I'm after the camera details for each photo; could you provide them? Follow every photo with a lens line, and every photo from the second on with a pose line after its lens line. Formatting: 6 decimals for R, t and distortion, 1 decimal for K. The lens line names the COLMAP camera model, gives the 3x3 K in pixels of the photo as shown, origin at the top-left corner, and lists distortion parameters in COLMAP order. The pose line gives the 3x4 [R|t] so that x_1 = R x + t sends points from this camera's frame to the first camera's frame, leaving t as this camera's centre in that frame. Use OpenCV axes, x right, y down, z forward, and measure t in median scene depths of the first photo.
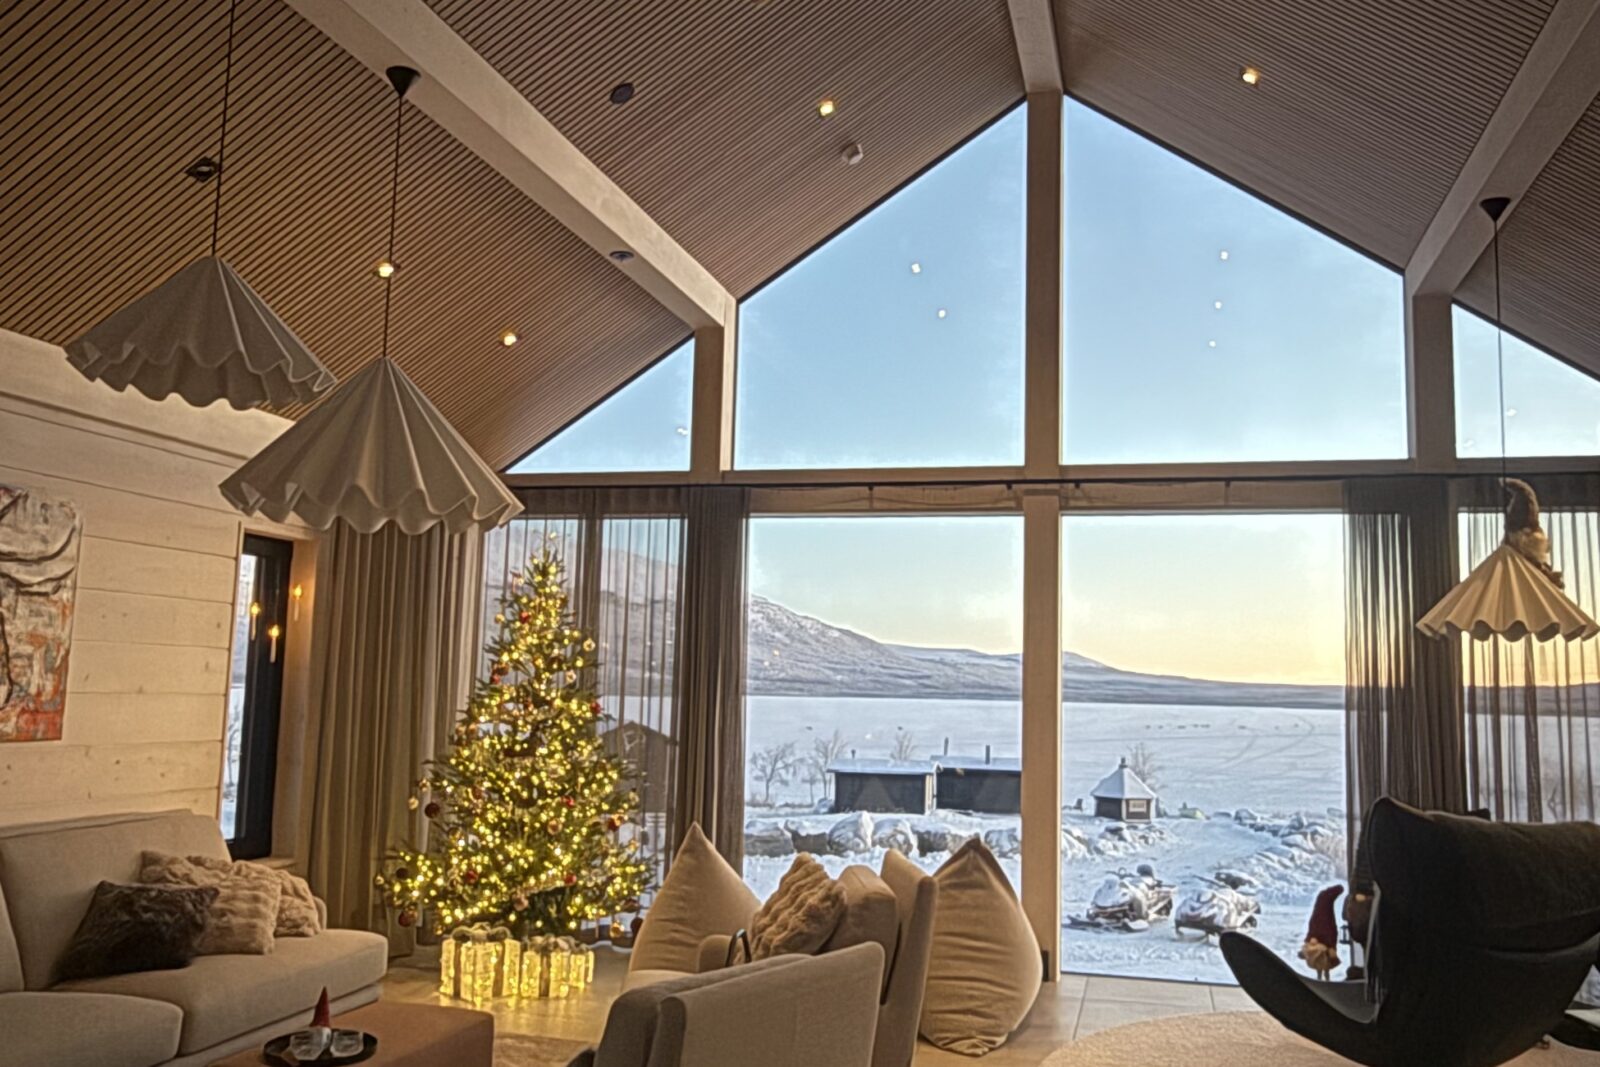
lens RADIAL K [[1342.1, 0, 817.2], [0, 1342.1, 539.5], [0, 0, 1]] dist [0.006690, -0.019748]
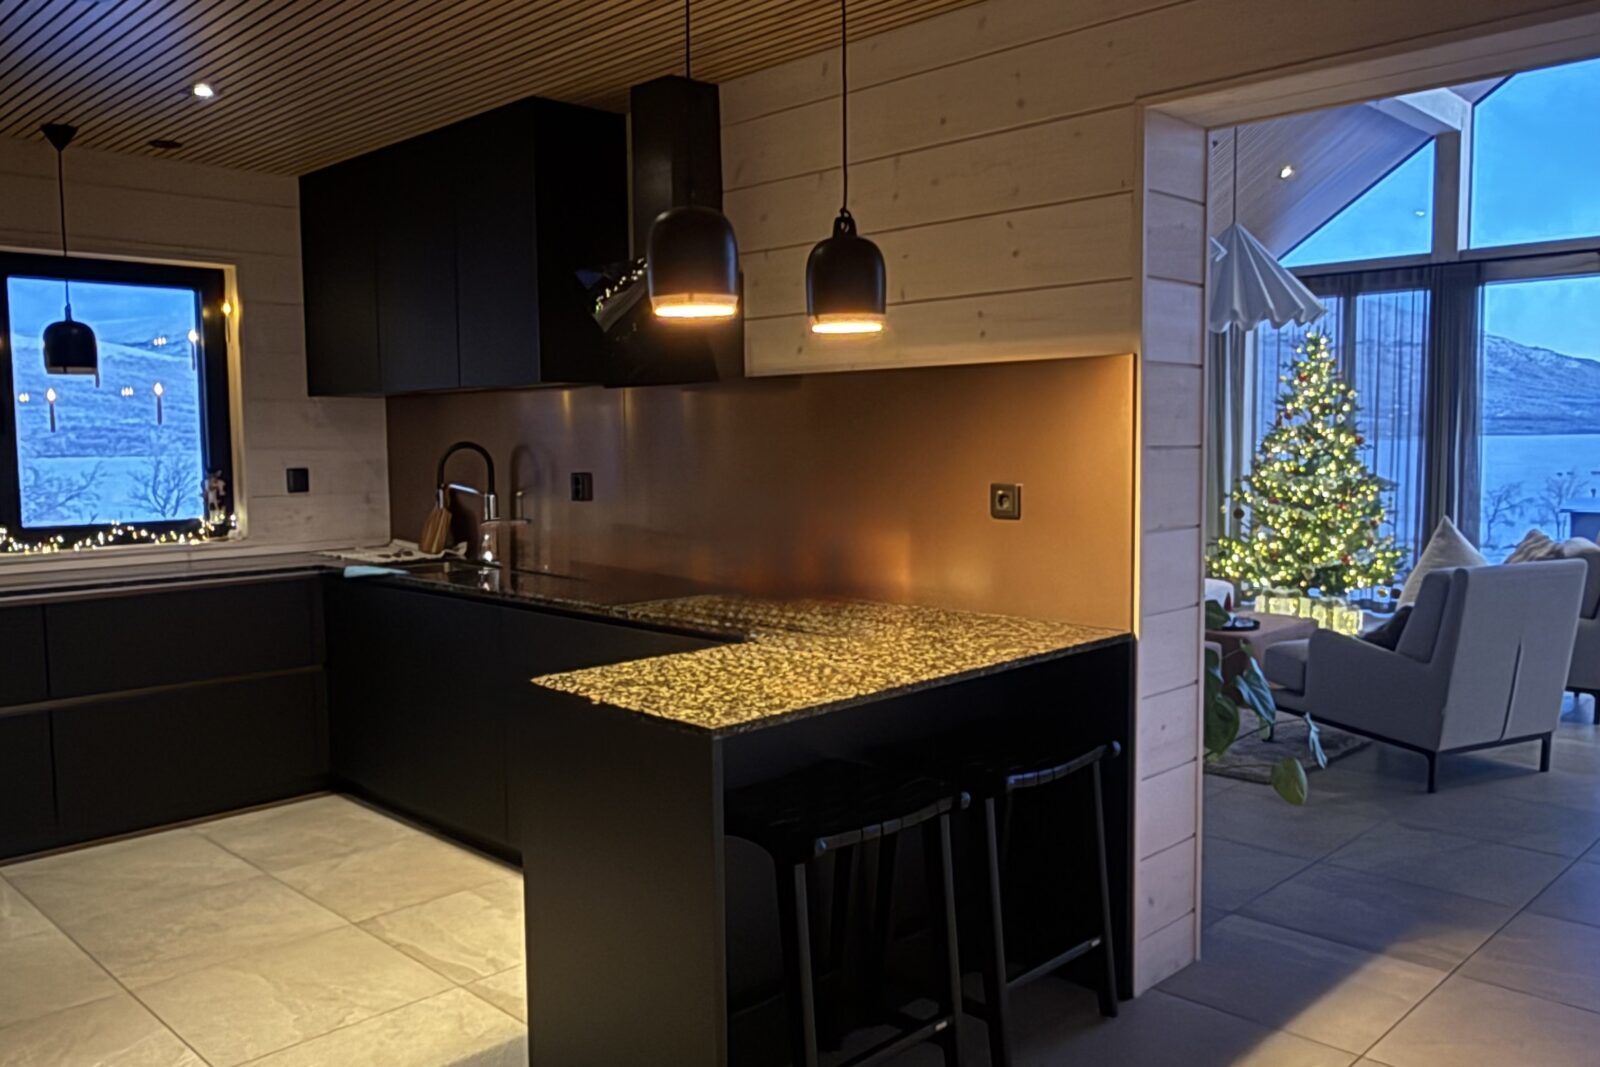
lens RADIAL K [[1342.1, 0, 749.3], [0, 1342.1, 540.1], [0, 0, 1]] dist [0.006690, -0.019748]
pose [[0.858777, 0.007043, -0.512301, 0.003666], [0.087160, 0.983322, 0.159627, -0.048304], [0.504881, -0.181736, 0.843841, -0.500289]]
